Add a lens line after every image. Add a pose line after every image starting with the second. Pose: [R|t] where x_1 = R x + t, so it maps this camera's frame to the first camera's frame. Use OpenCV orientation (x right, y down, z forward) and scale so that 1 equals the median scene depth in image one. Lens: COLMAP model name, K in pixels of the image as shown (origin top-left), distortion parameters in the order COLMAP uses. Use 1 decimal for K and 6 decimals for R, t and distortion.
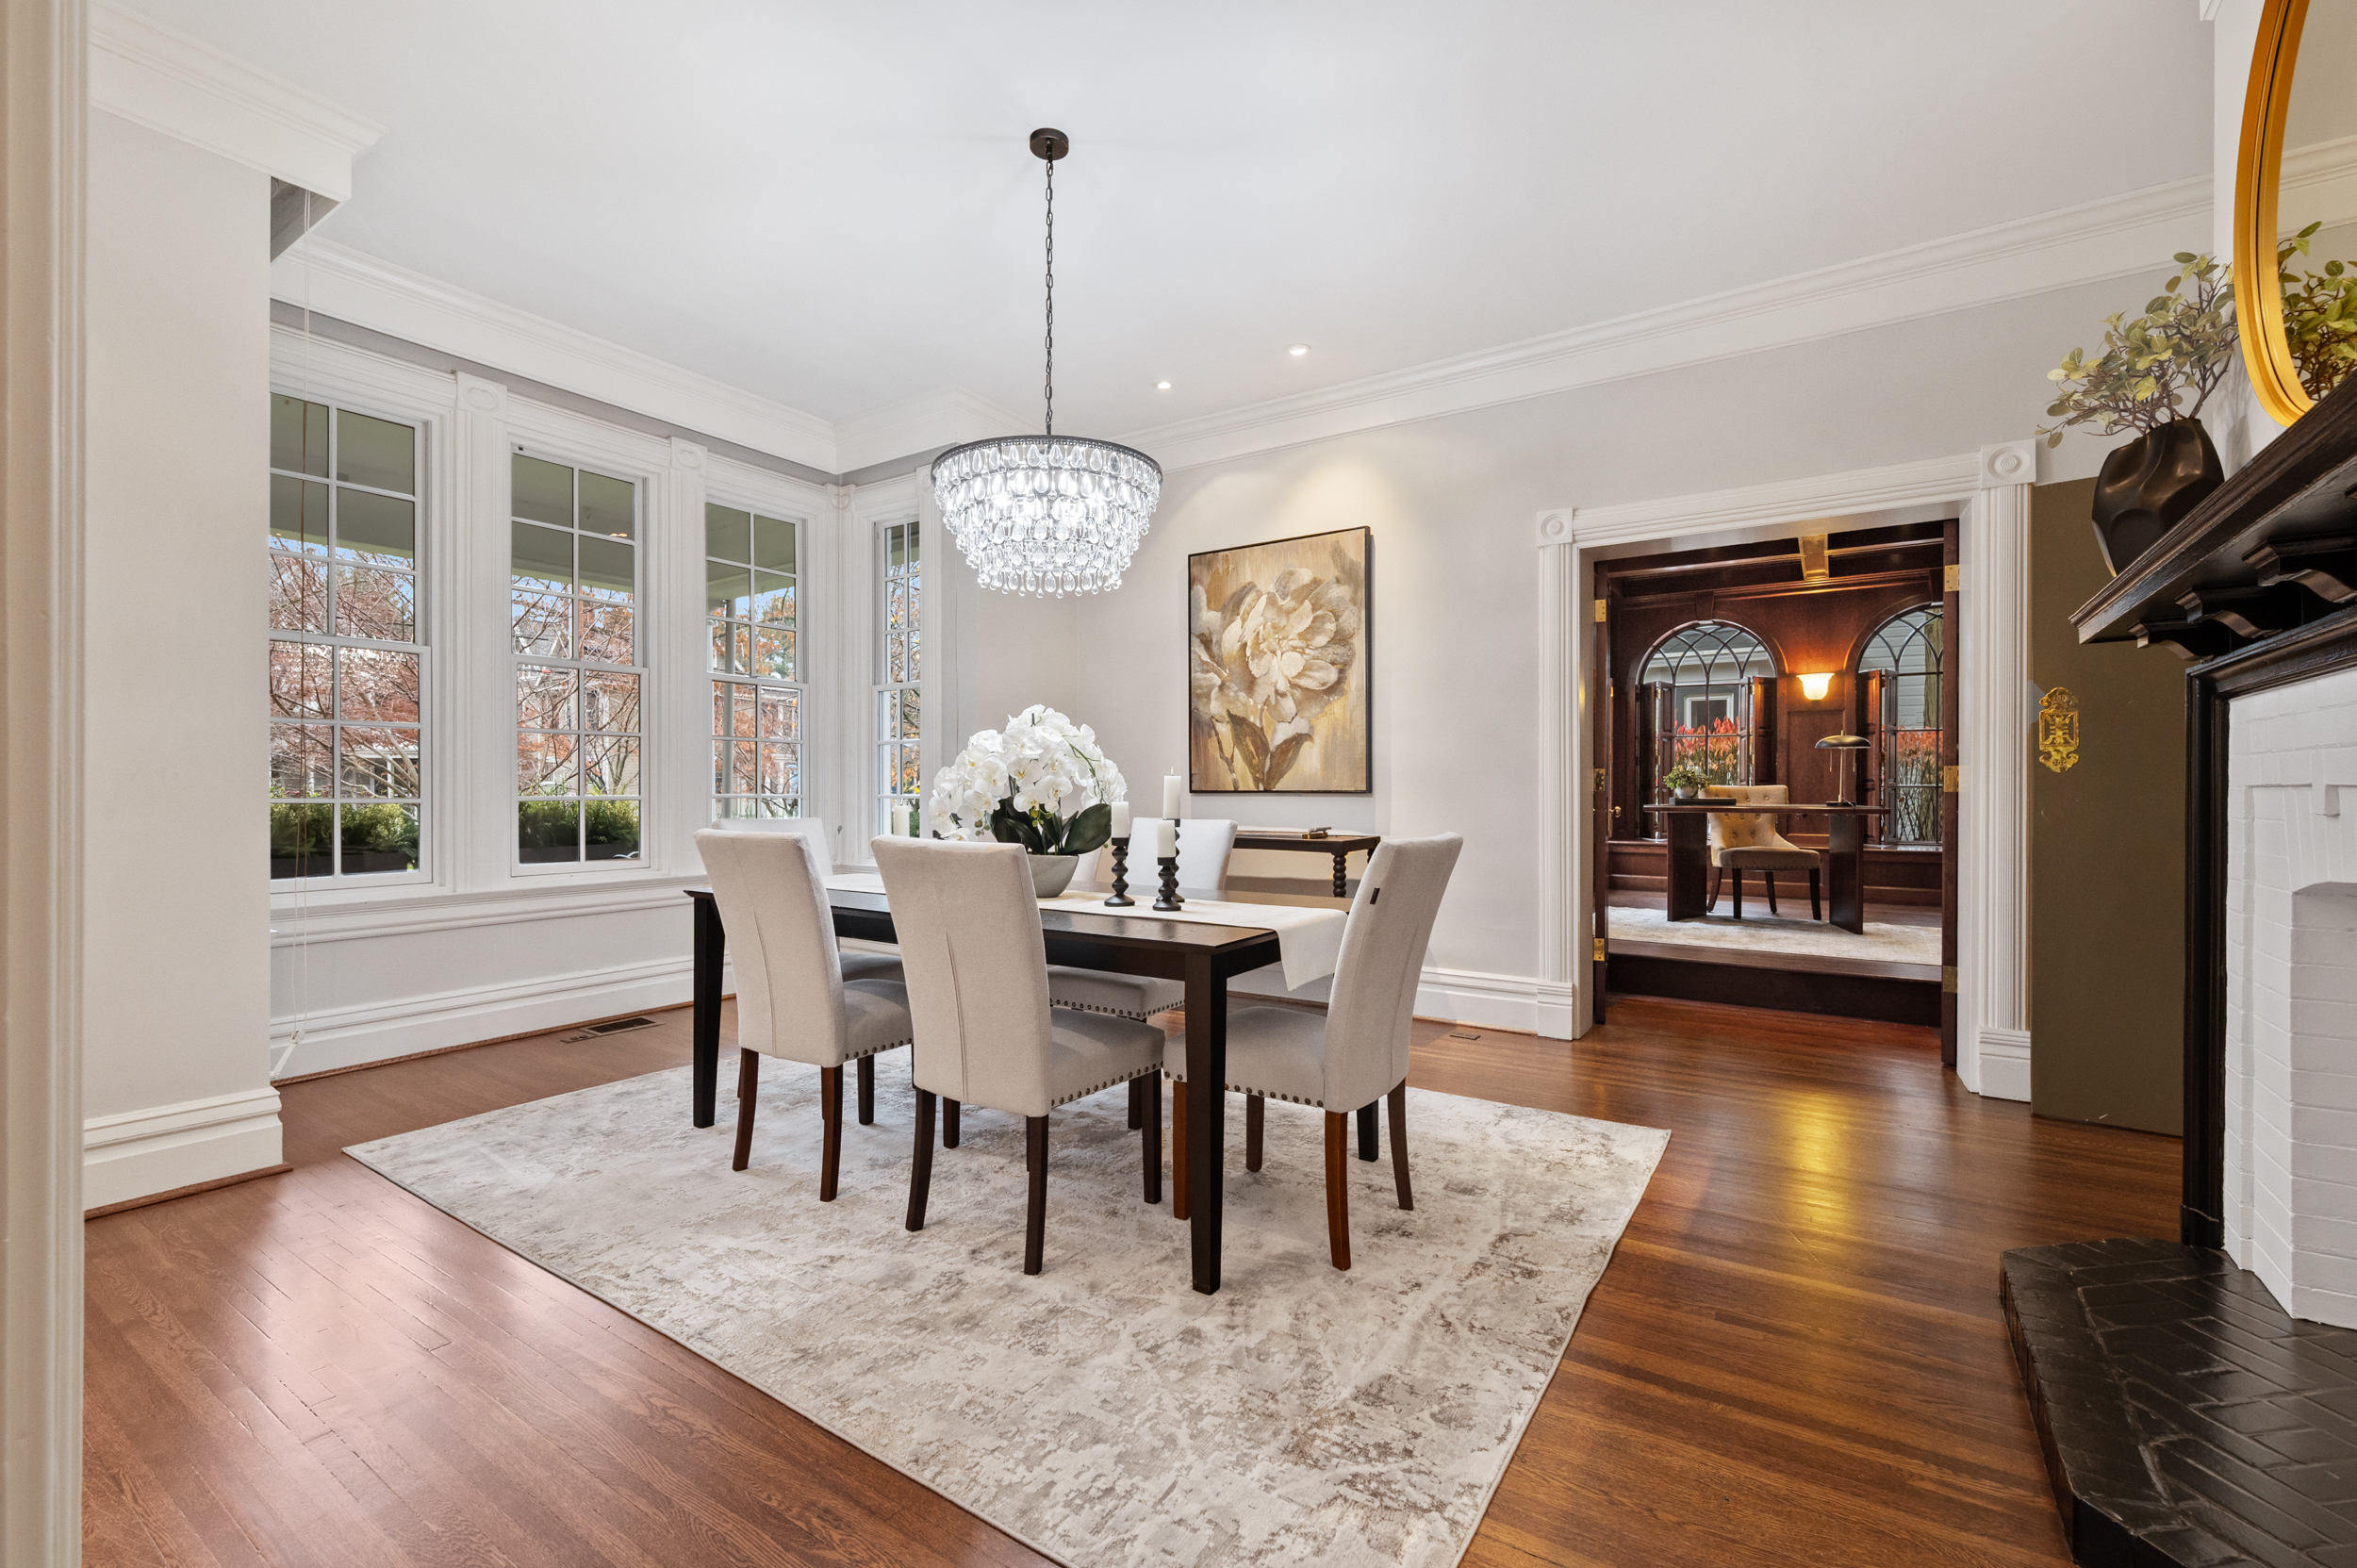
lens RADIAL K [[995.6, 0, 1184.5], [0, 995.6, 791.5], [0, 0, 1]] dist [0.004315, 0.000719]
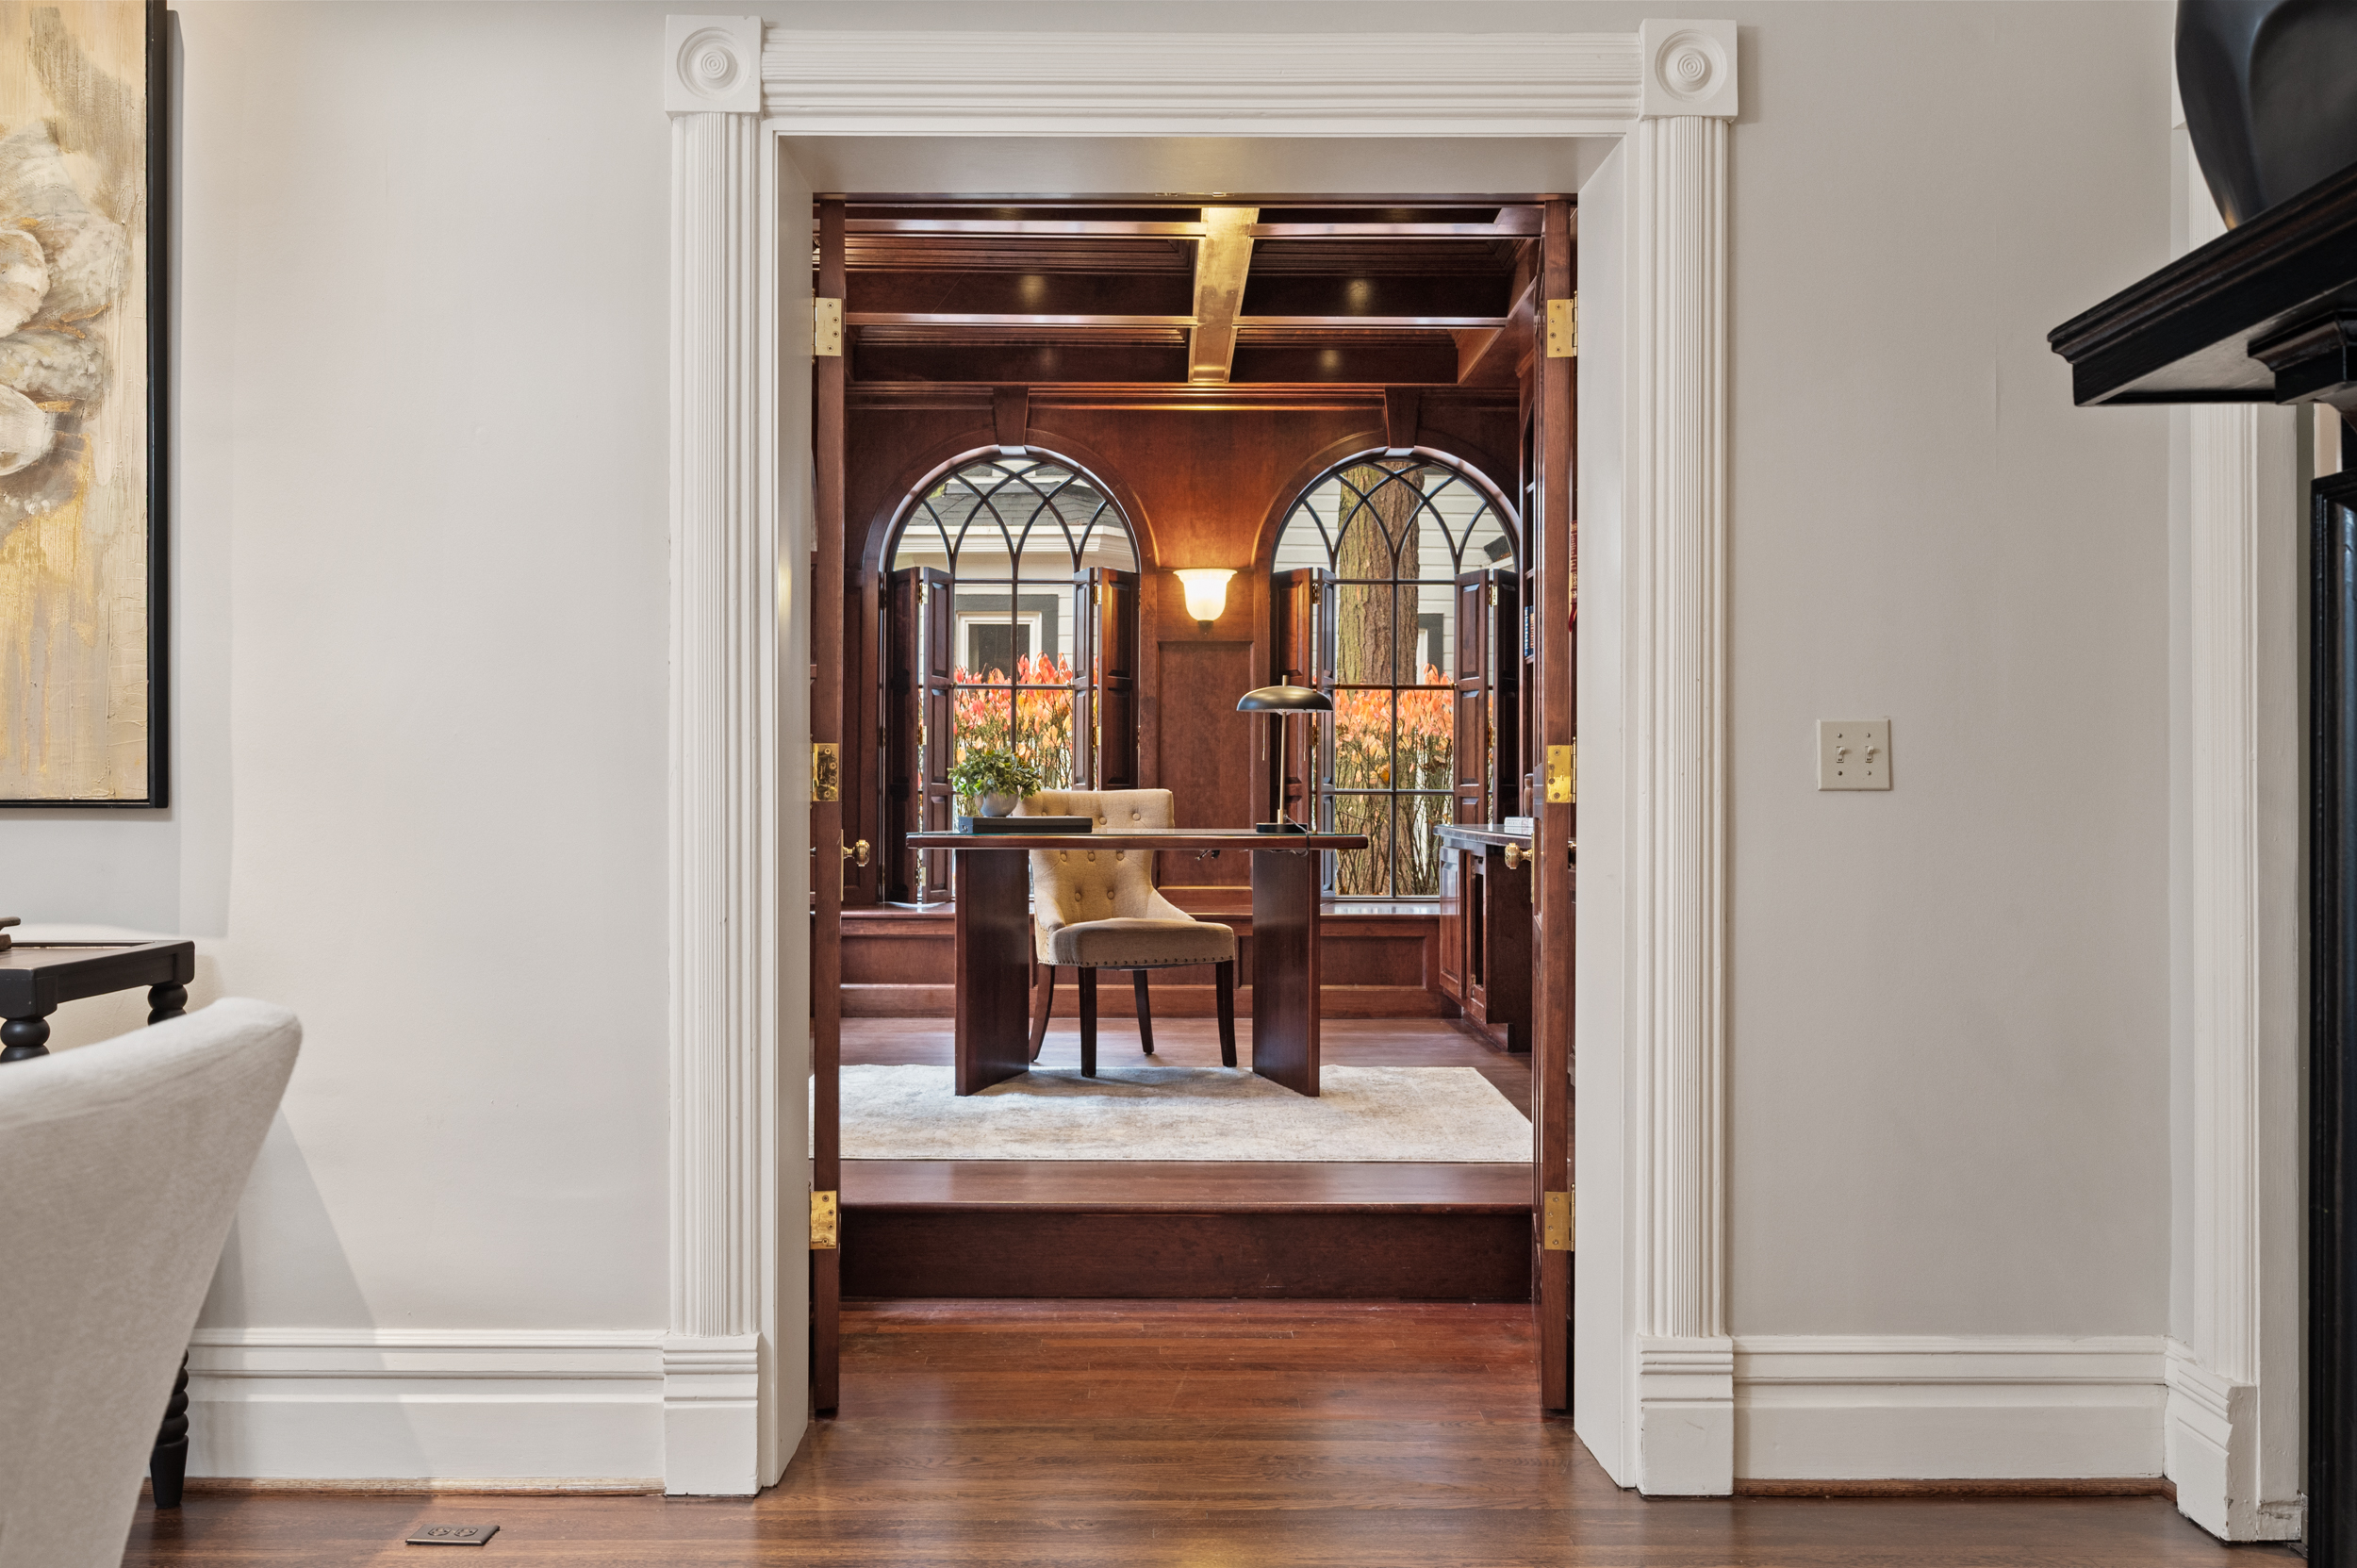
lens RADIAL K [[2031.4, 0, 1175.2], [0, 2031.4, 792.7], [0, 0, 1]] dist [0.001611, -0.008079]
pose [[0.836282, 0.002433, 0.548293, 0.092465], [-0.000168, 0.999991, -0.004181, -0.000348], [-0.548299, 0.003405, 0.836276, 0.250151]]
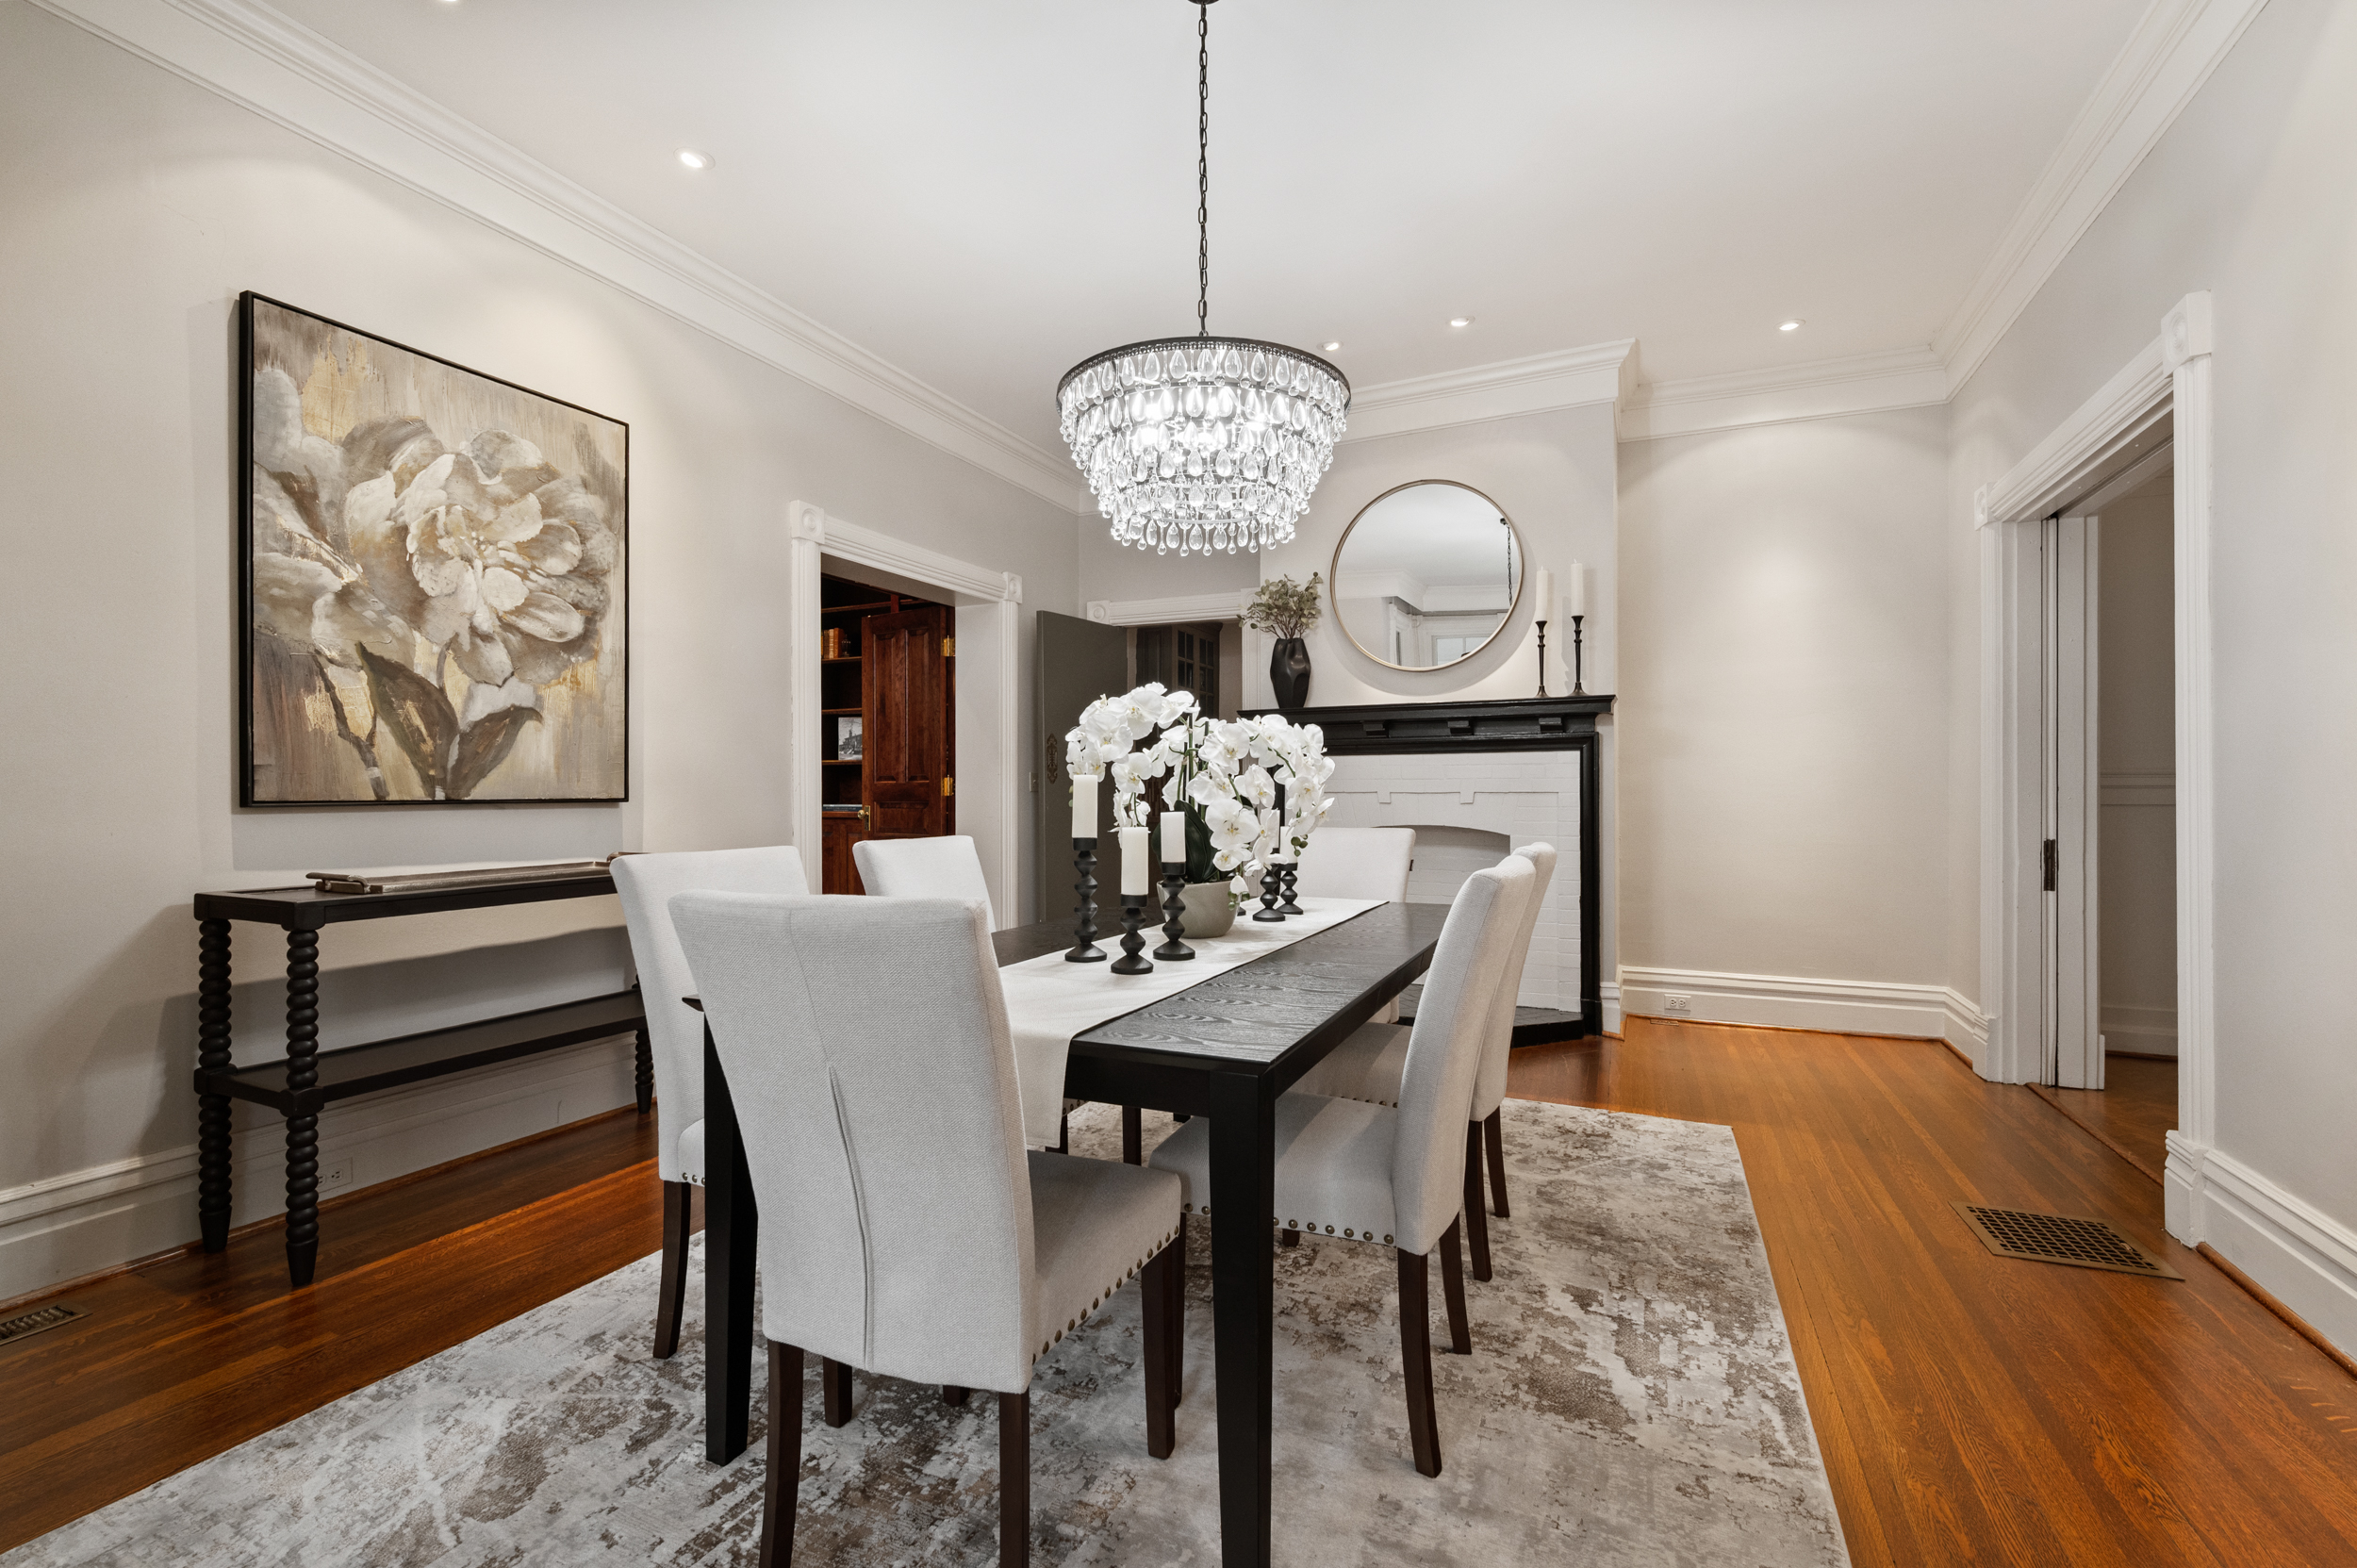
lens RADIAL K [[995.6, 0, 1175.2], [0, 995.6, 790.2], [0, 0, 1]] dist [0.004315, 0.000719]
pose [[-0.137308, 0.001547, 0.990527, -0.526312], [0.005727, 0.999983, -0.000768, -0.003584], [-0.990512, 0.005567, -0.137314, 0.655740]]
